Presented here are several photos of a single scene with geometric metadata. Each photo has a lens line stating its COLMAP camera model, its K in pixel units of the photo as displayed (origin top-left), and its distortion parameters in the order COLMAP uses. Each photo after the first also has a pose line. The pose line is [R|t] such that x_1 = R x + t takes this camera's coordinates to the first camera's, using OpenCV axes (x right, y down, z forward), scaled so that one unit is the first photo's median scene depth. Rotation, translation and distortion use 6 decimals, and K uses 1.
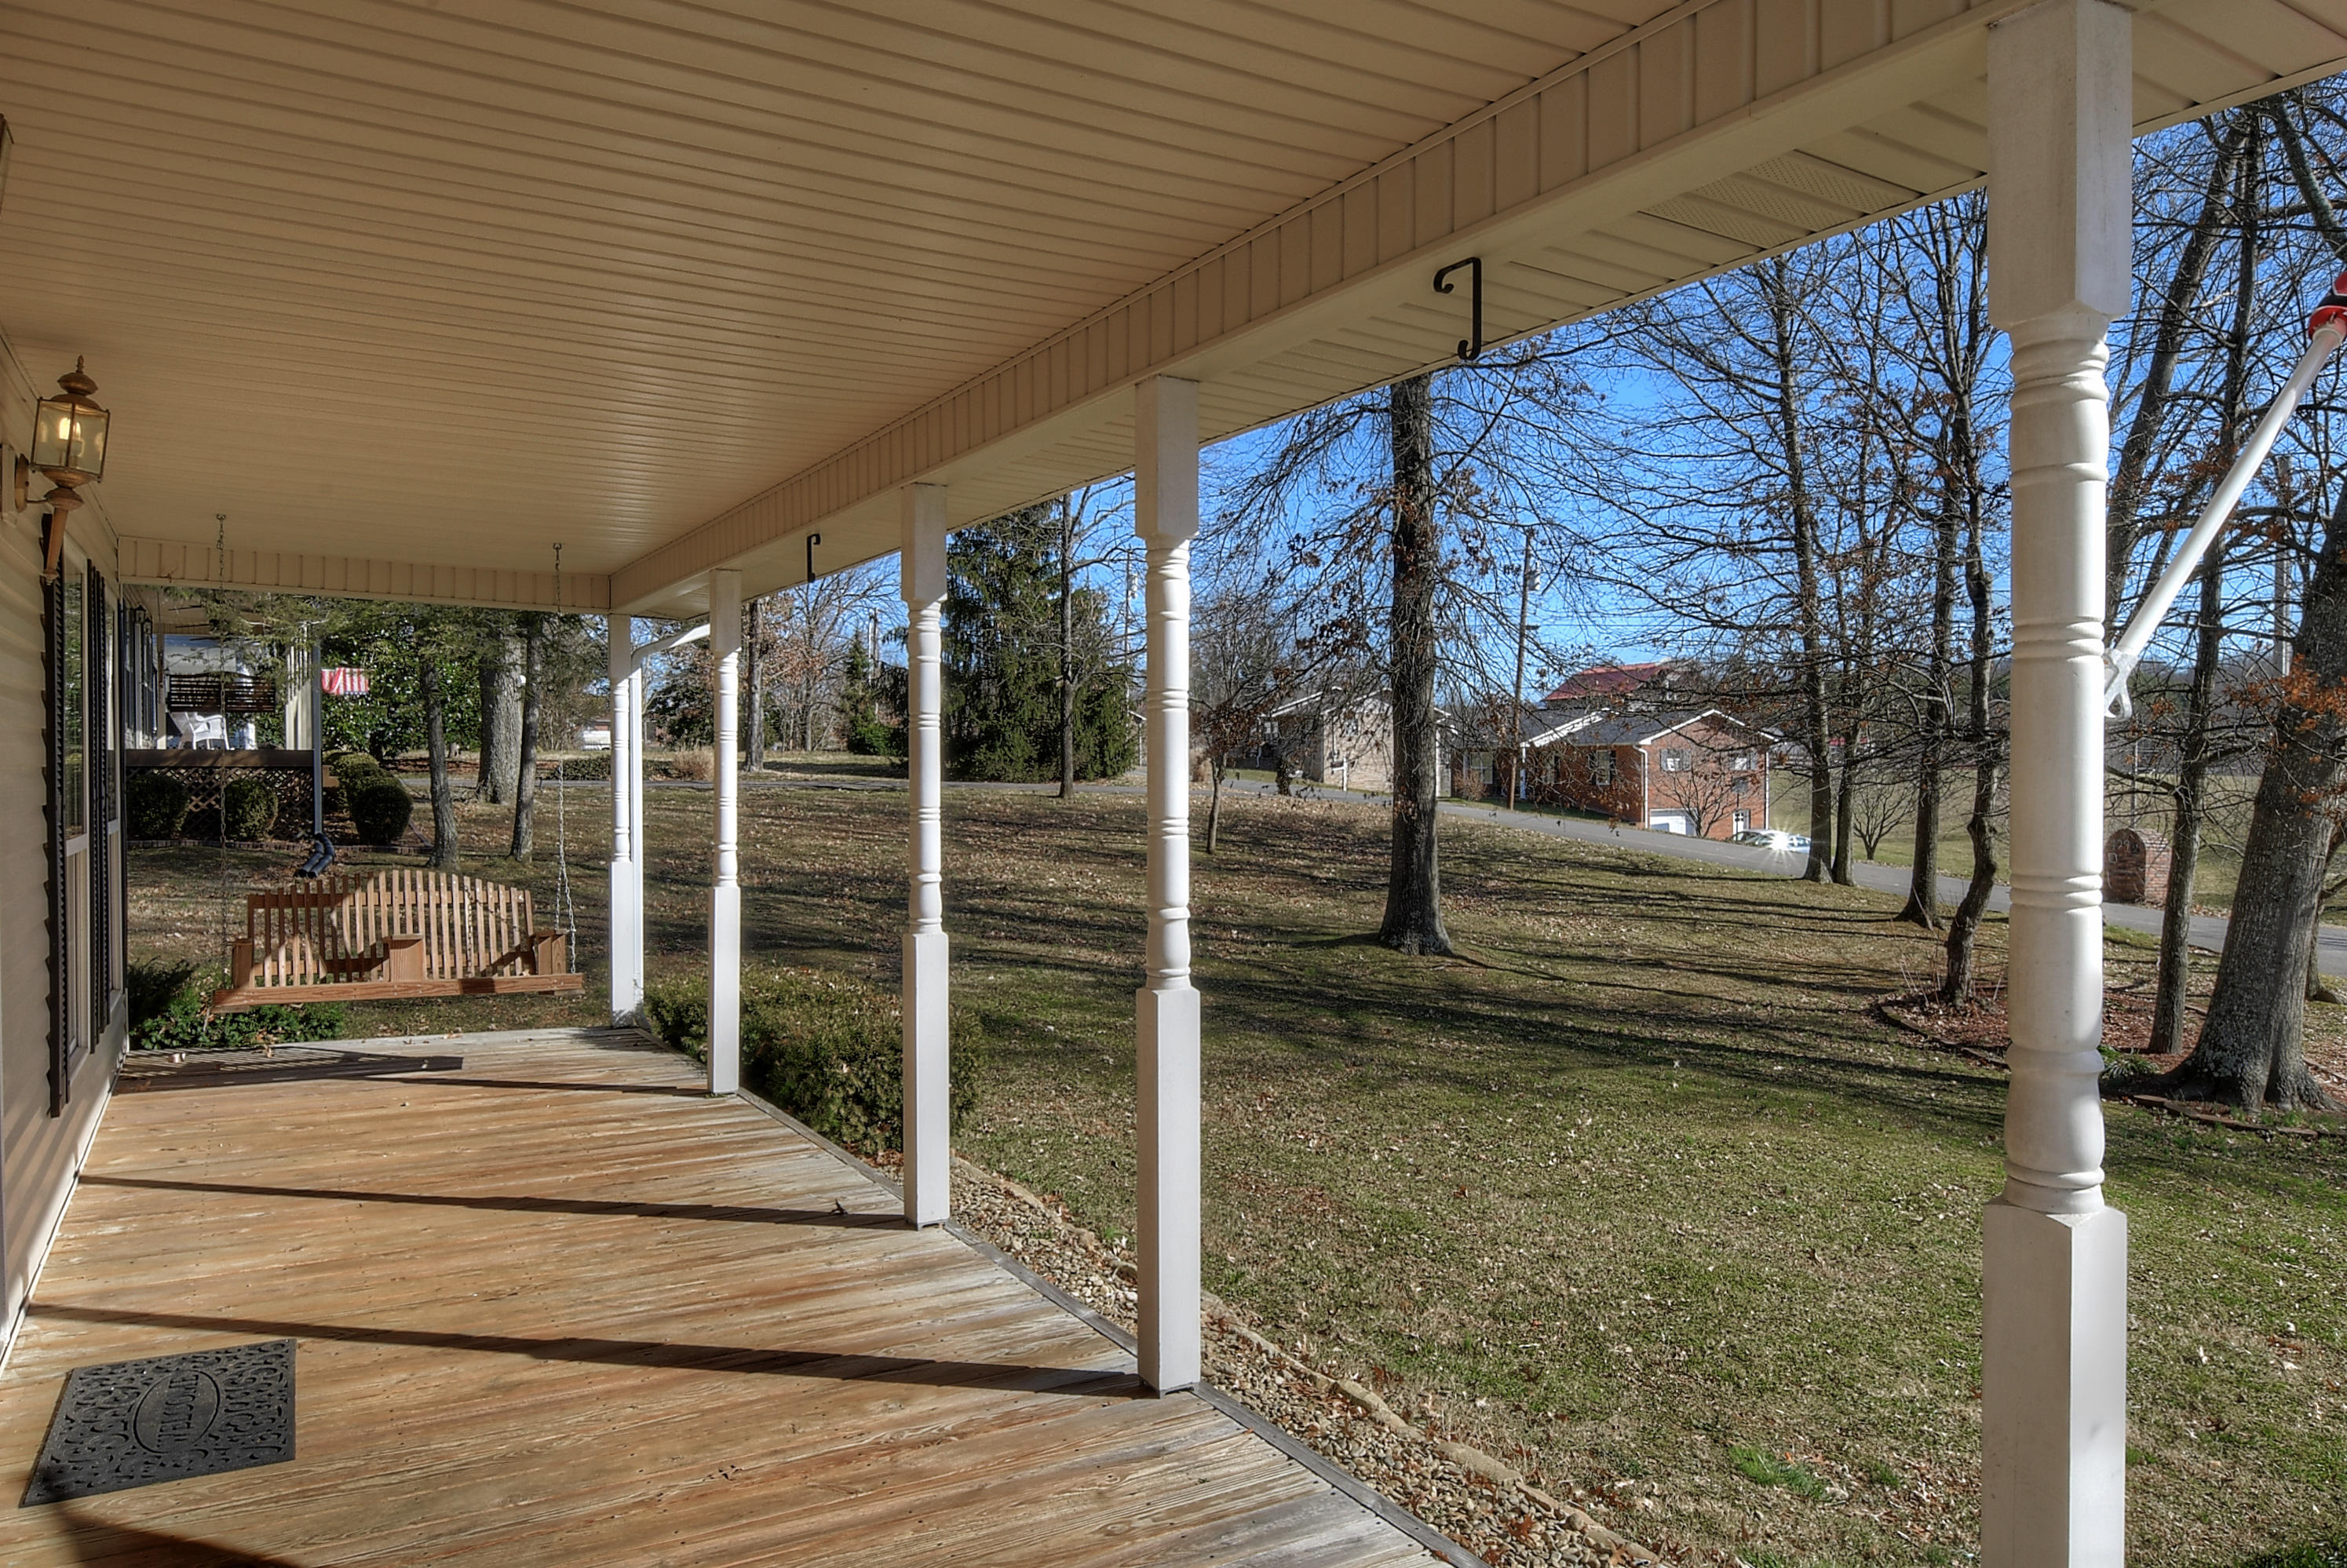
lens RADIAL K [[1607.0, 0, 1173.5], [0, 1607.0, 784.0], [0, 0, 1]] dist [-0.006966, 0.000946]
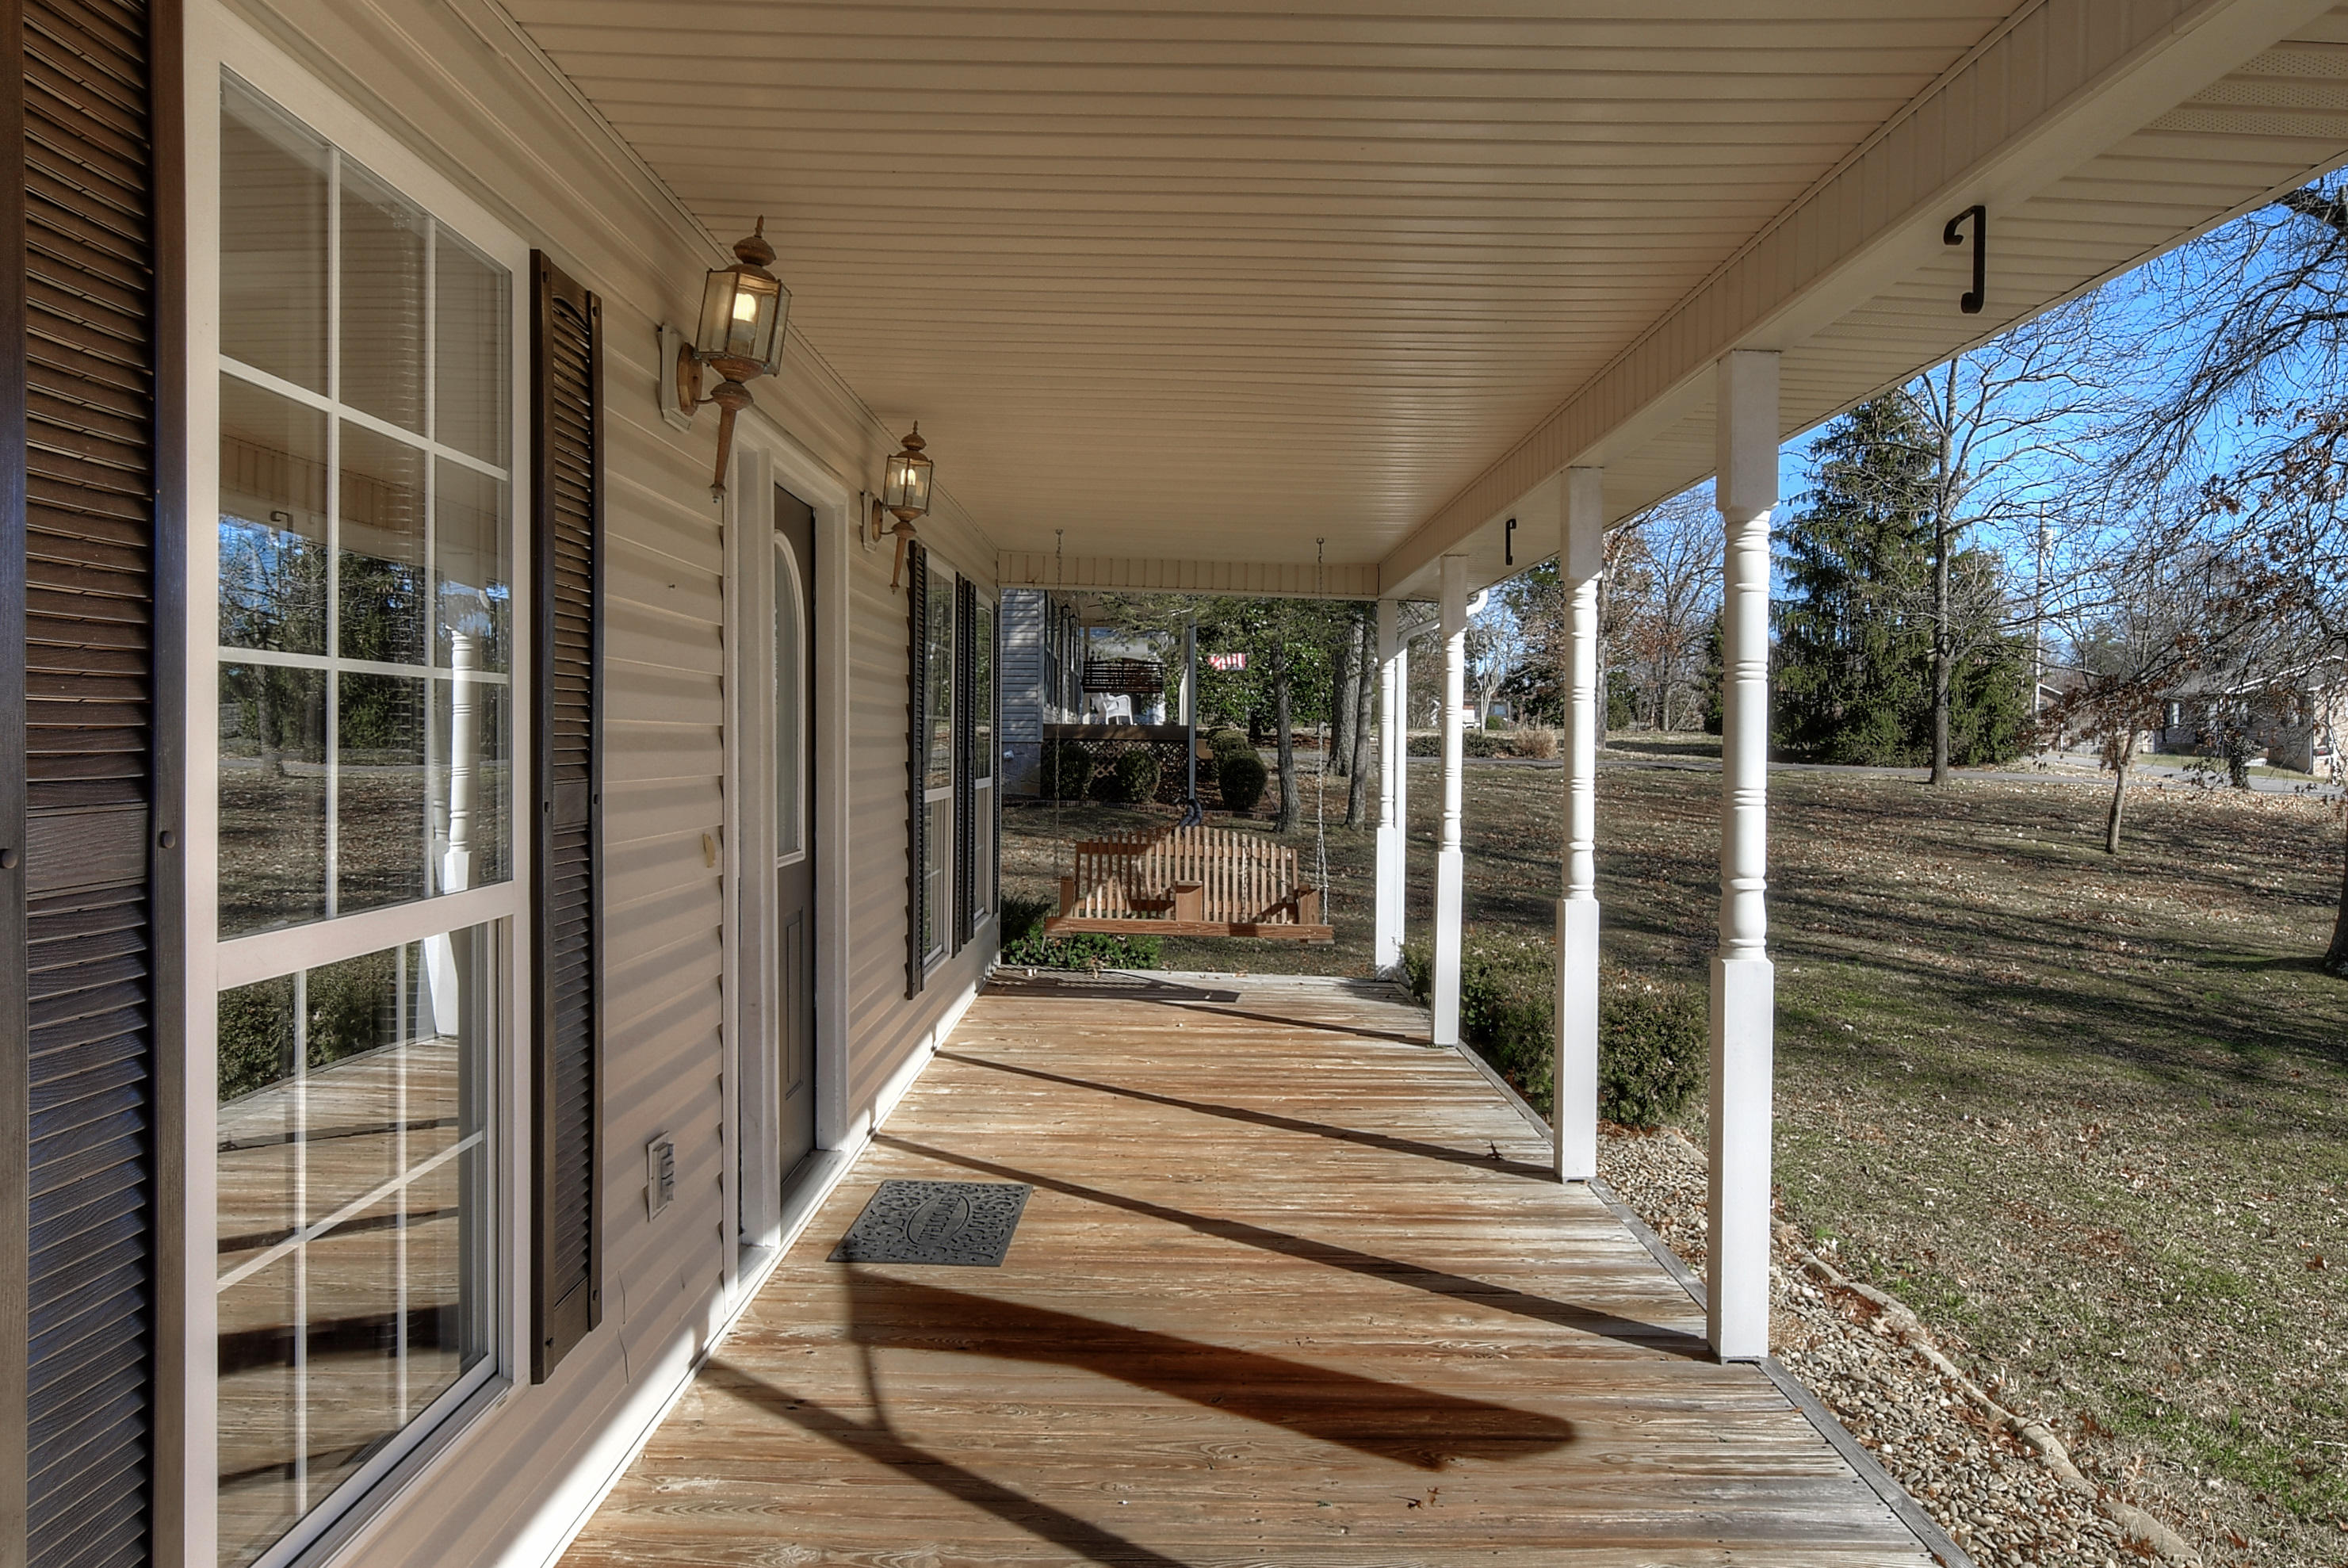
lens RADIAL K [[1644.9, 0, 1172.4], [0, 1644.9, 758.0], [0, 0, 1]] dist [-0.004802, 0.004624]
pose [[0.861882, 0.015286, -0.506879, 0.108778], [-0.017613, 0.999845, 0.000204, 0.004010], [0.506803, 0.008752, 0.862017, -0.034780]]
